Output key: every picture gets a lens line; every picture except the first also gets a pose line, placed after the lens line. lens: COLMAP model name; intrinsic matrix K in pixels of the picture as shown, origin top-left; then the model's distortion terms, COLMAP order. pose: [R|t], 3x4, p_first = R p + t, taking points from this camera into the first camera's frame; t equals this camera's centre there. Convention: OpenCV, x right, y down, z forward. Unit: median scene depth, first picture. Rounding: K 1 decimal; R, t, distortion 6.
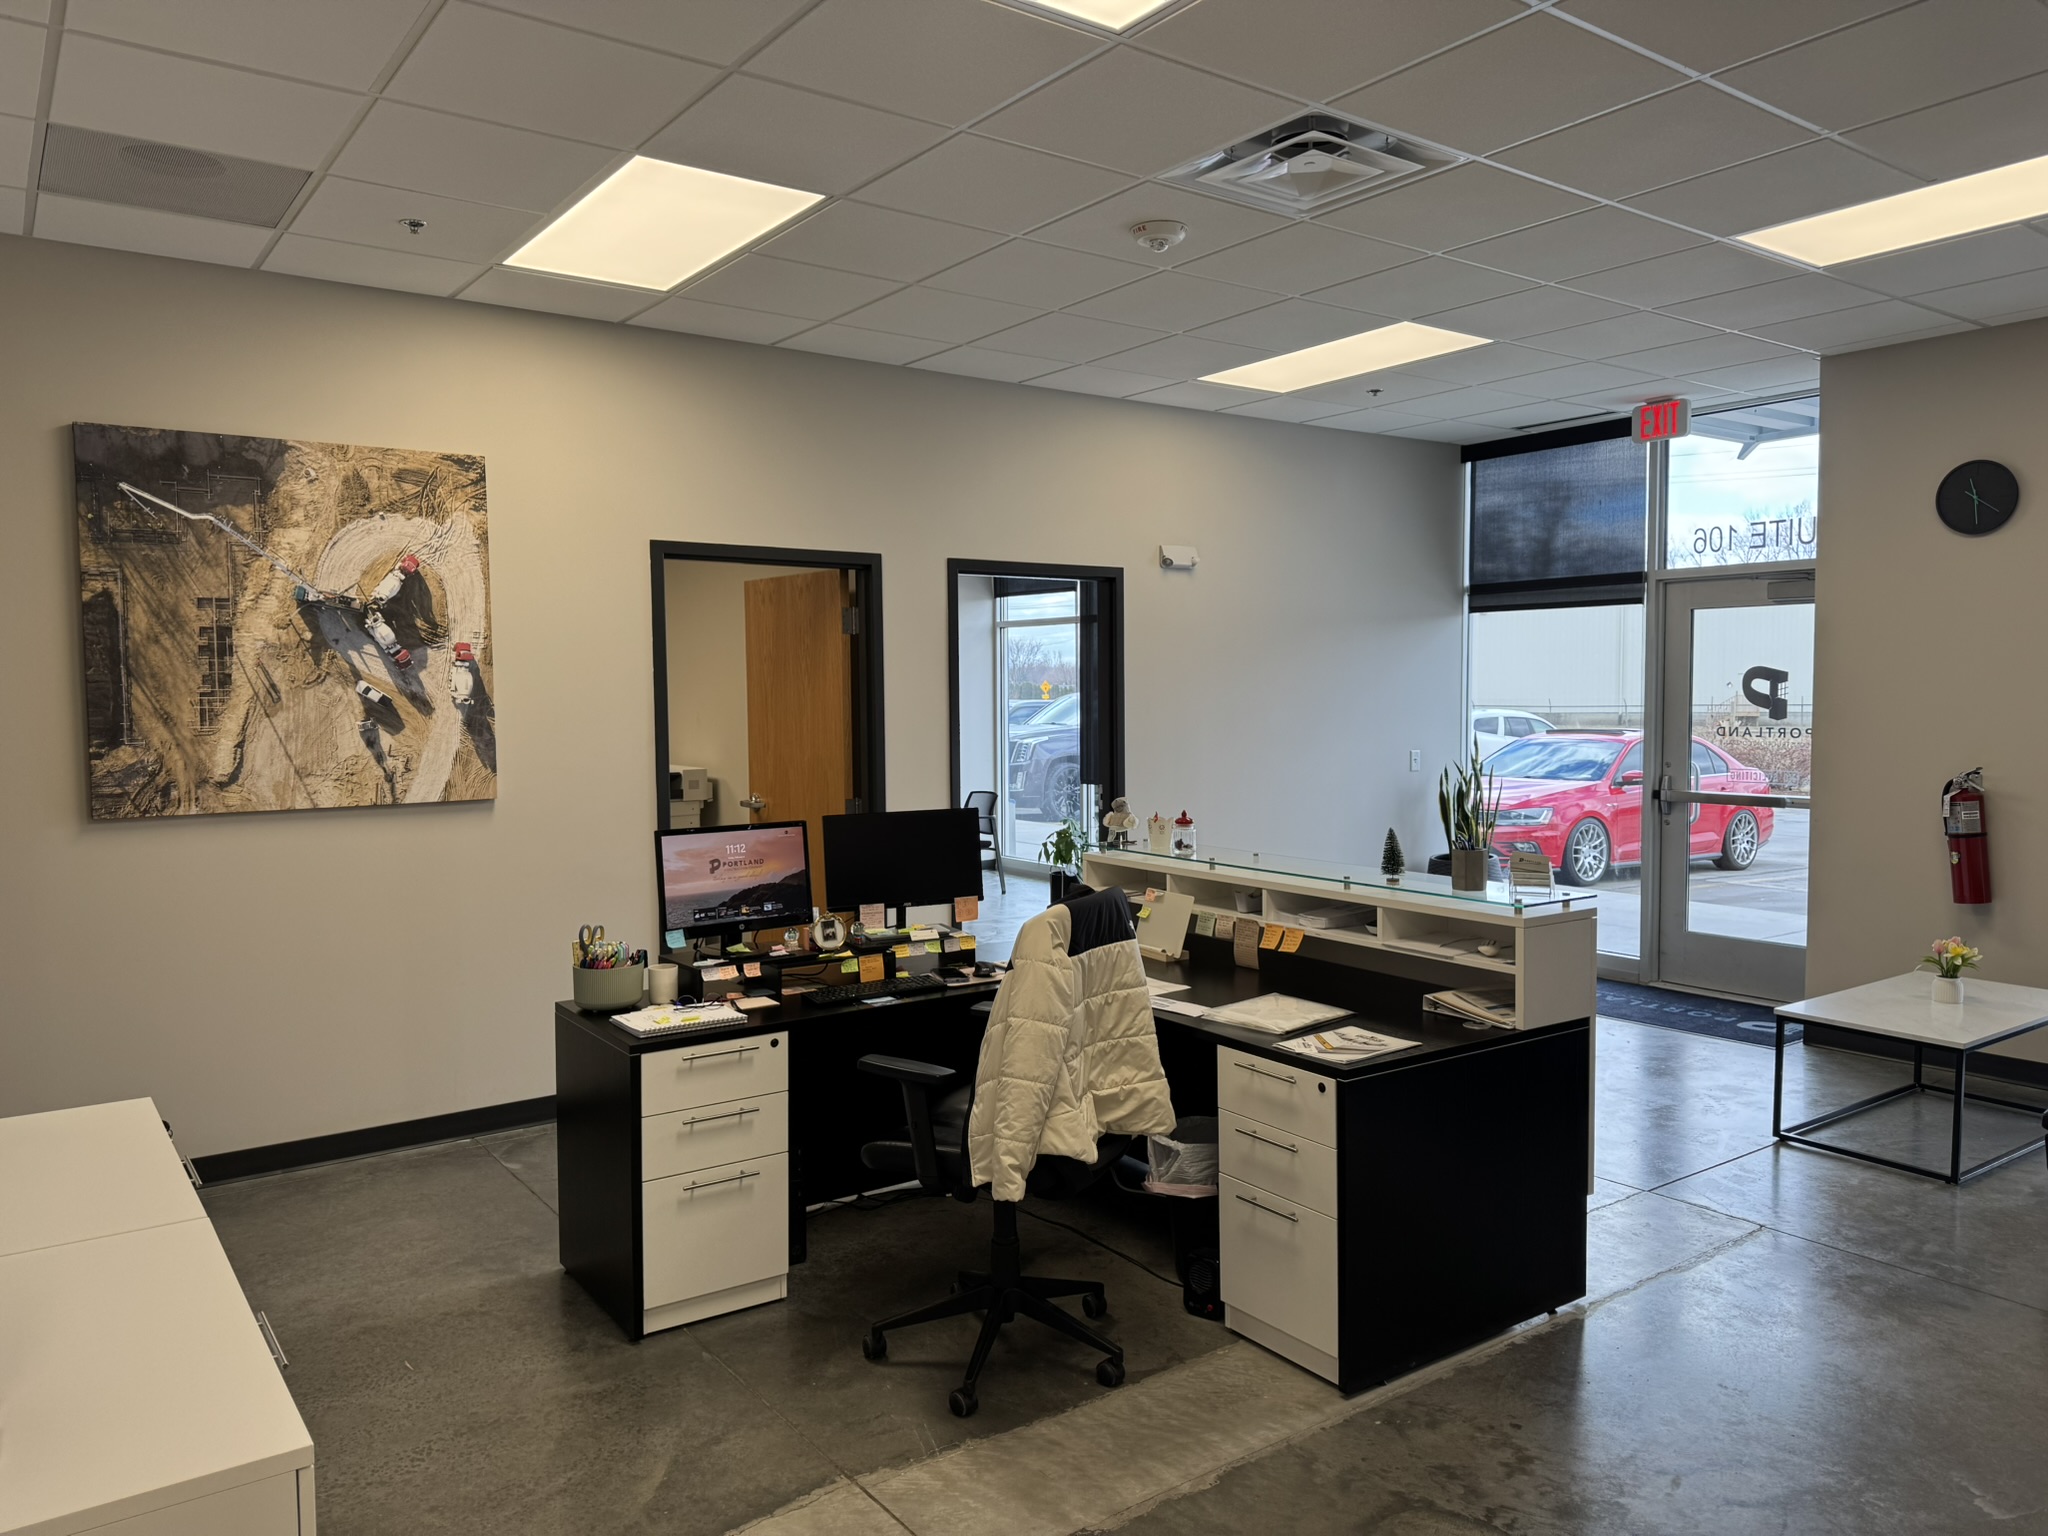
lens RADIAL K [[1453.7, 0, 1024.0], [0, 1453.7, 768.0], [0, 0, 1]] dist [0.000155, 0.000040]
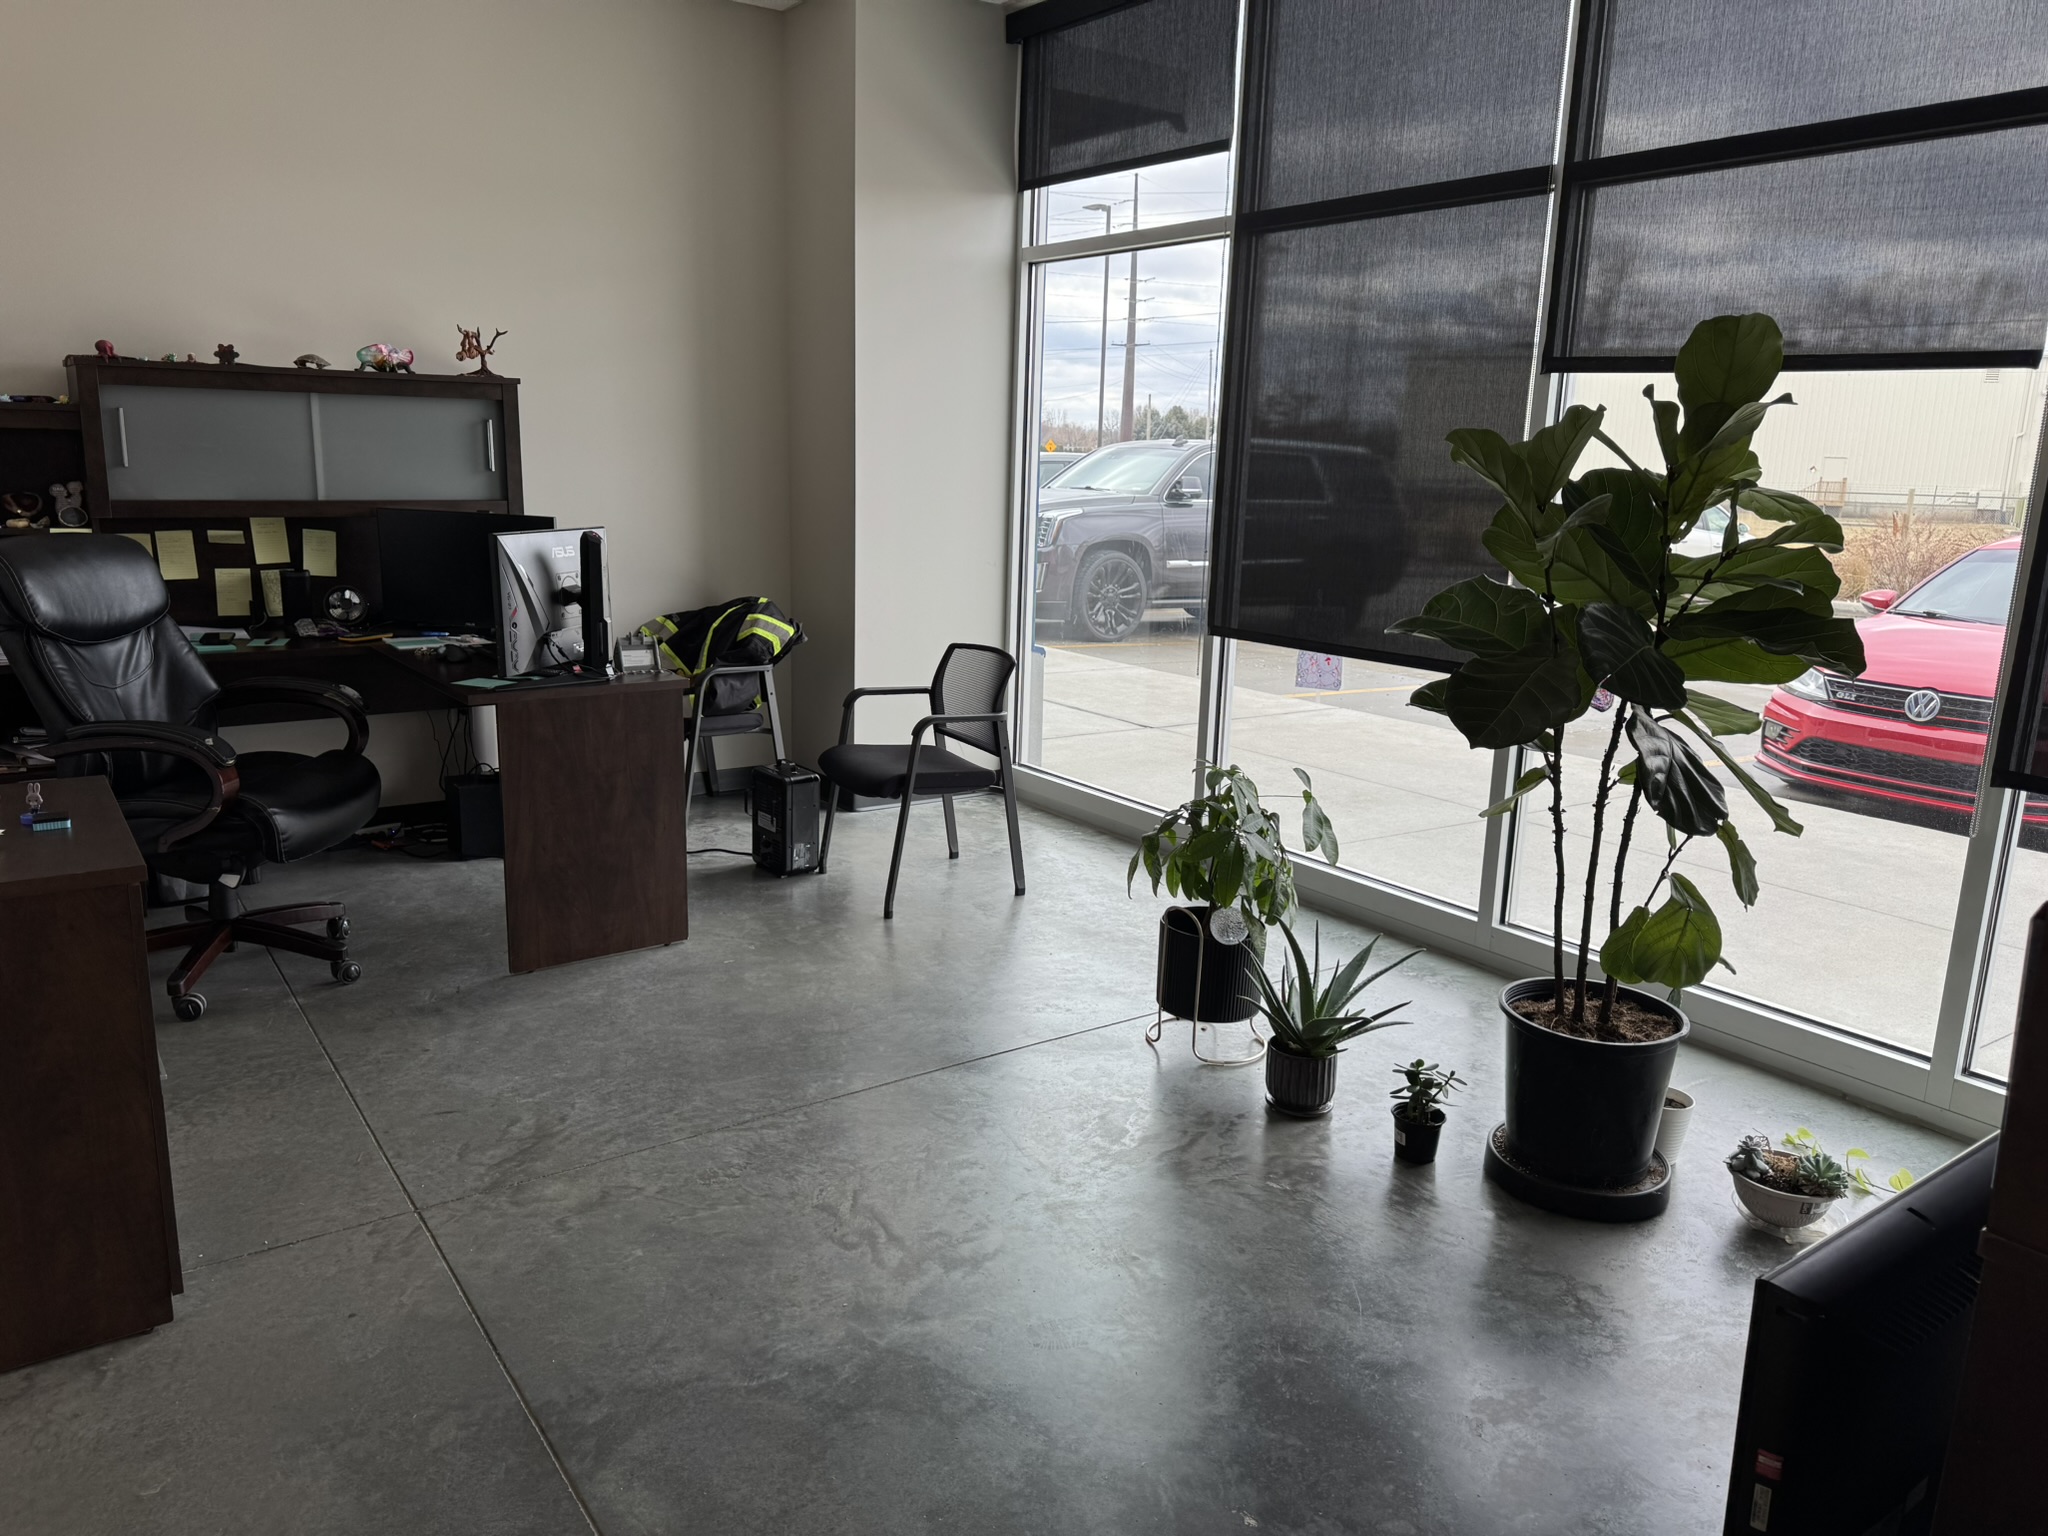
lens RADIAL K [[1453.7, 0, 1024.0], [0, 1453.7, 768.0], [0, 0, 1]] dist [0.000155, 0.000040]
pose [[0.999325, 0.033900, 0.014175, -0.018417], [-0.035745, 0.986259, 0.161291, -0.015963], [-0.008513, -0.161689, 0.986805, 0.553552]]
